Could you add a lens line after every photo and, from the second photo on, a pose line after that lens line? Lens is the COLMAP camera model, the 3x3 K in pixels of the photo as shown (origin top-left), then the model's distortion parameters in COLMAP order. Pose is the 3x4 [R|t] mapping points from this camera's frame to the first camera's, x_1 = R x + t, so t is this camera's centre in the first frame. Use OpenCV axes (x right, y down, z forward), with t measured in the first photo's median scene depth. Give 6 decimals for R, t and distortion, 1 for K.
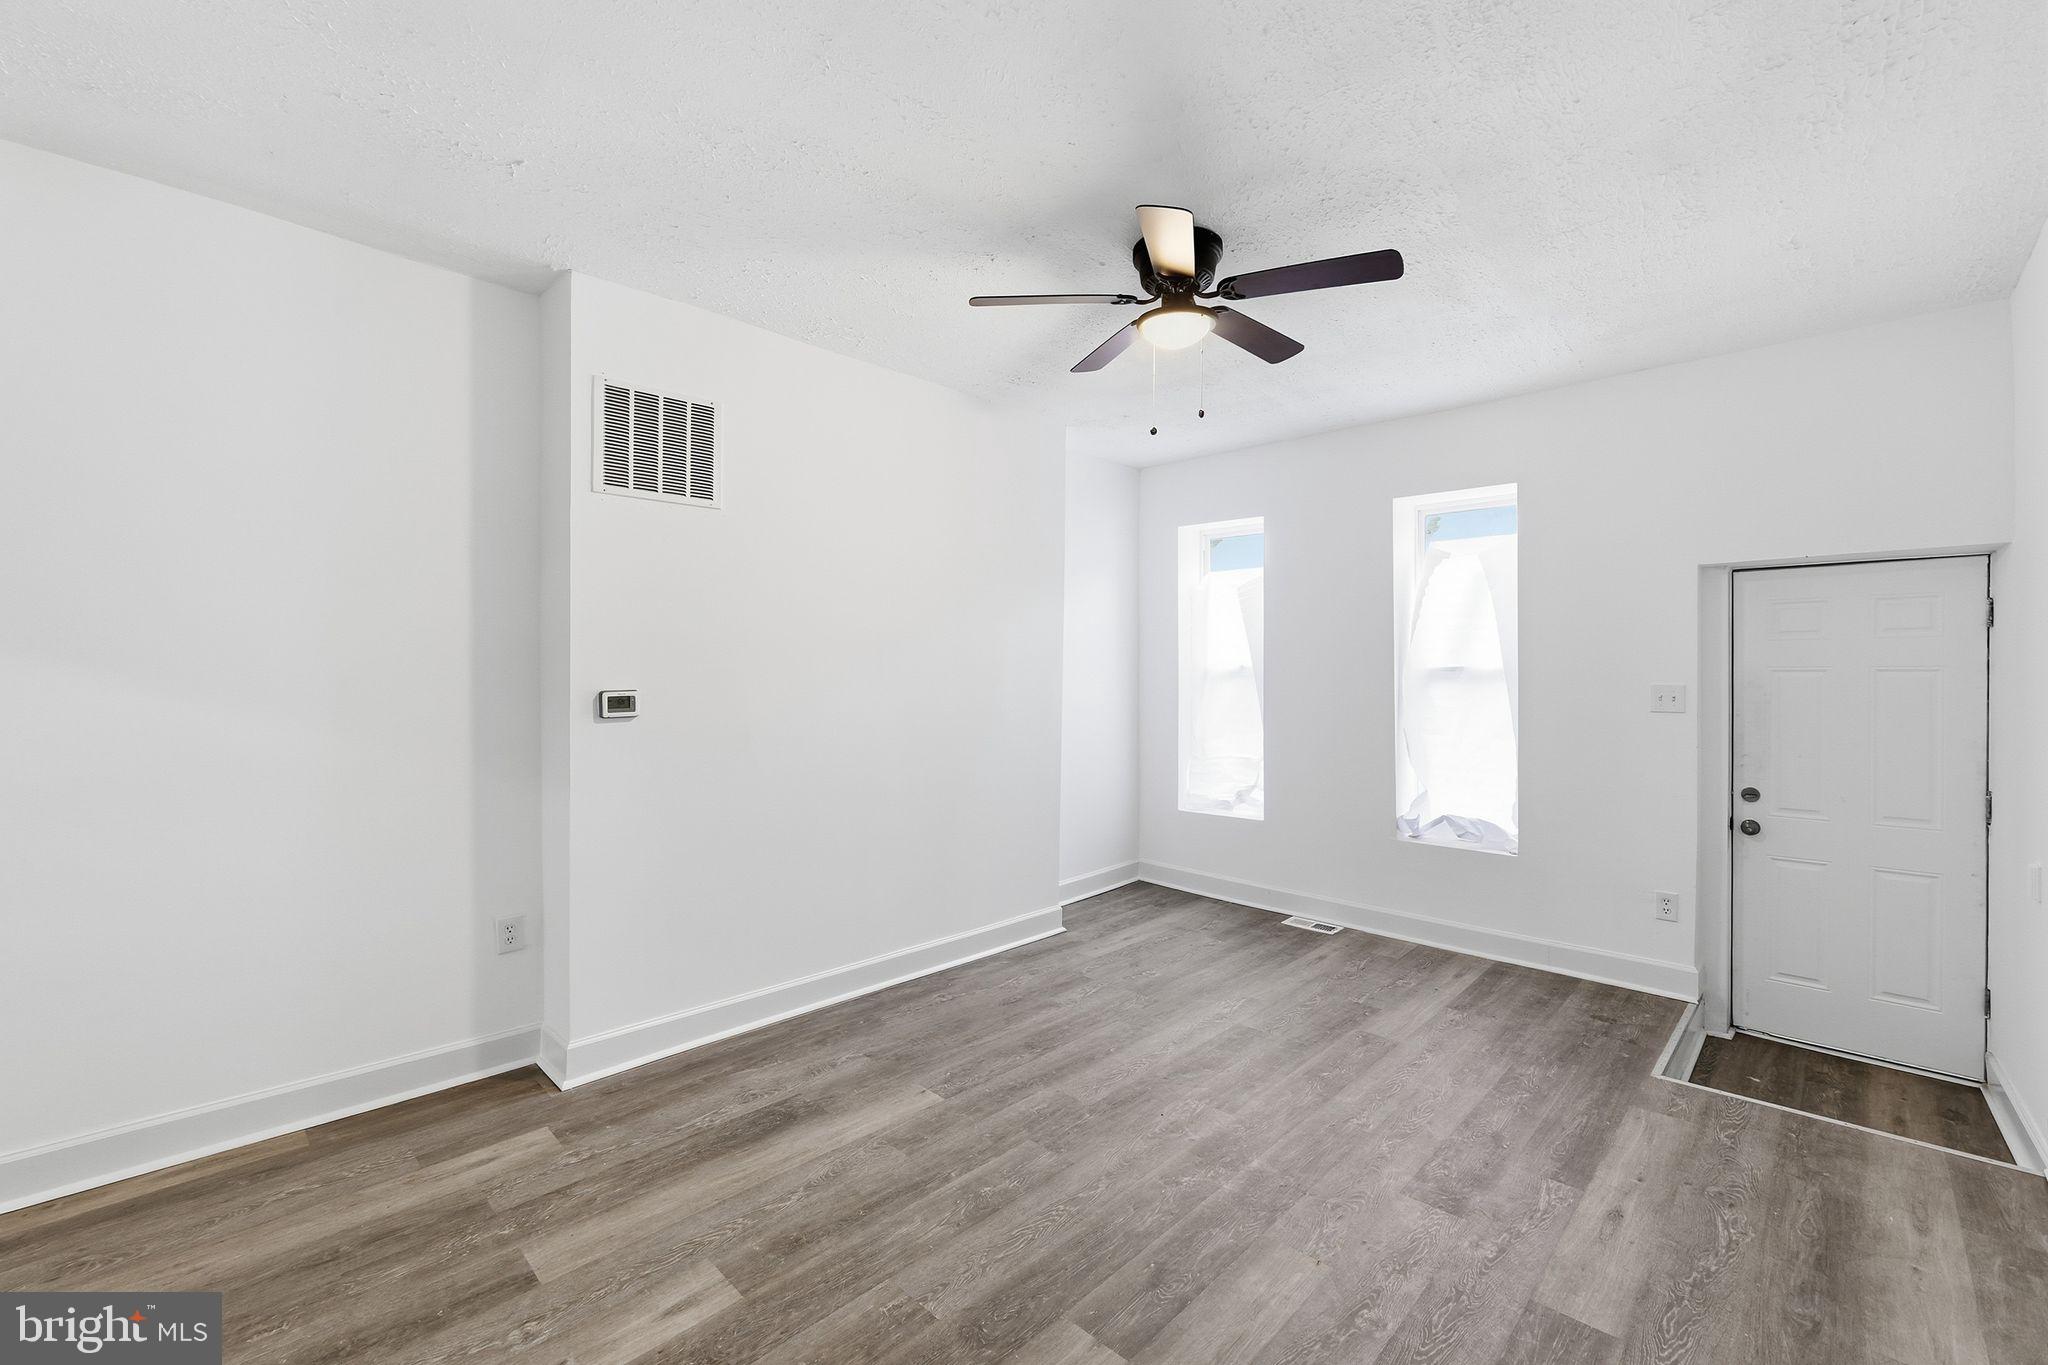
lens RADIAL K [[831.6, 0, 1003.3], [0, 831.6, 673.9], [0, 0, 1]] dist [-0.009714, -0.000136]
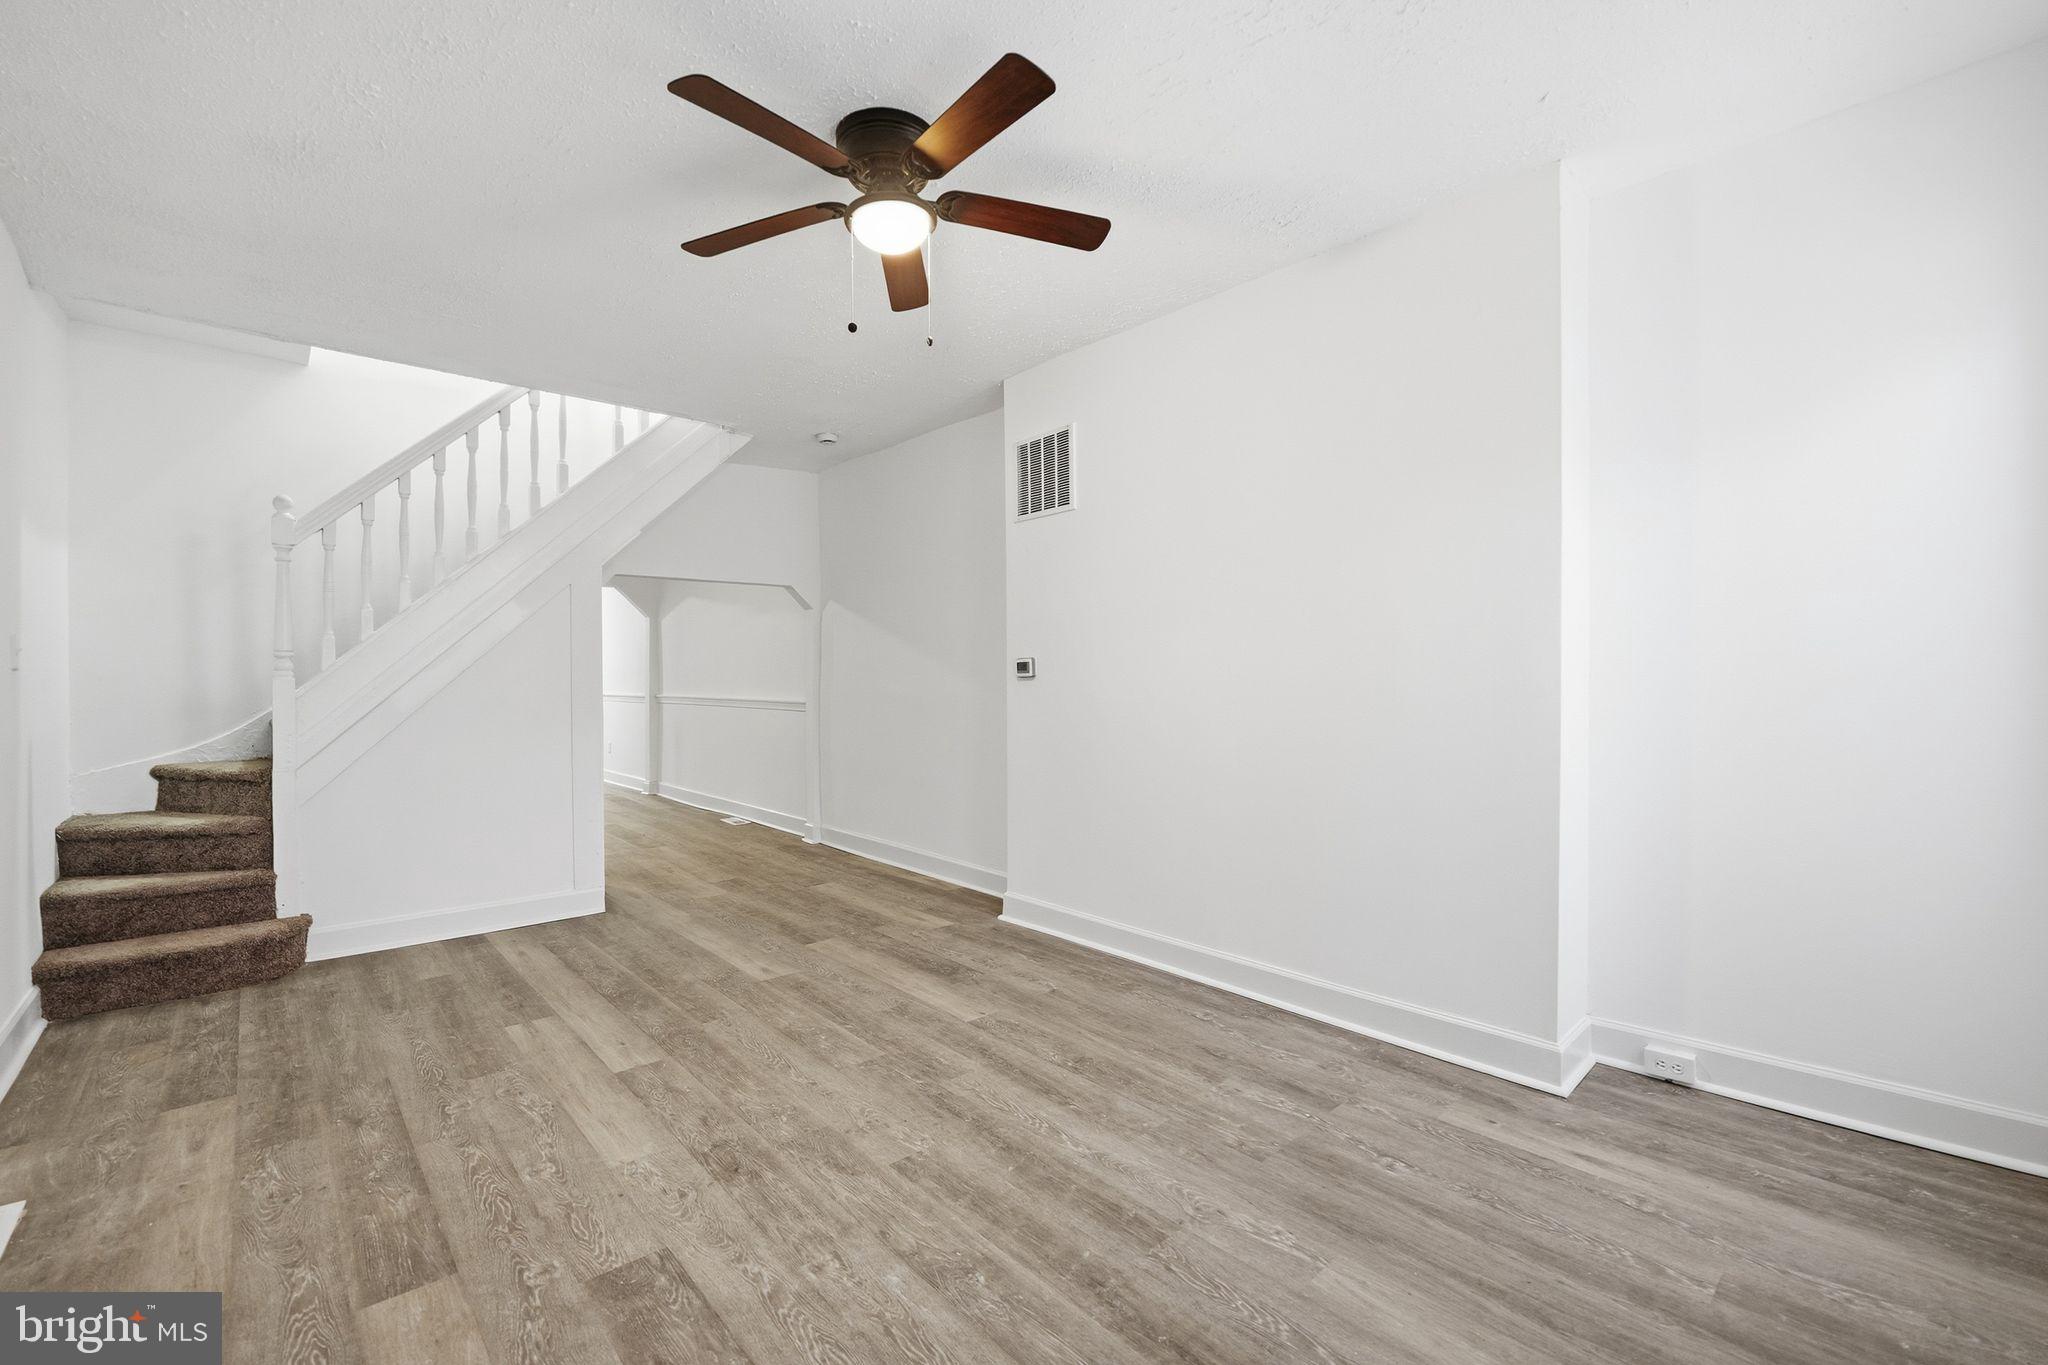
lens RADIAL K [[831.6, 0, 1020.7], [0, 831.6, 682.2], [0, 0, 1]] dist [-0.009714, -0.000136]
pose [[-0.023531, 0.004856, -0.999711, 0.962046], [0.008471, 0.999953, 0.004658, 0.053580], [0.999687, -0.008359, -0.023572, 1.029692]]
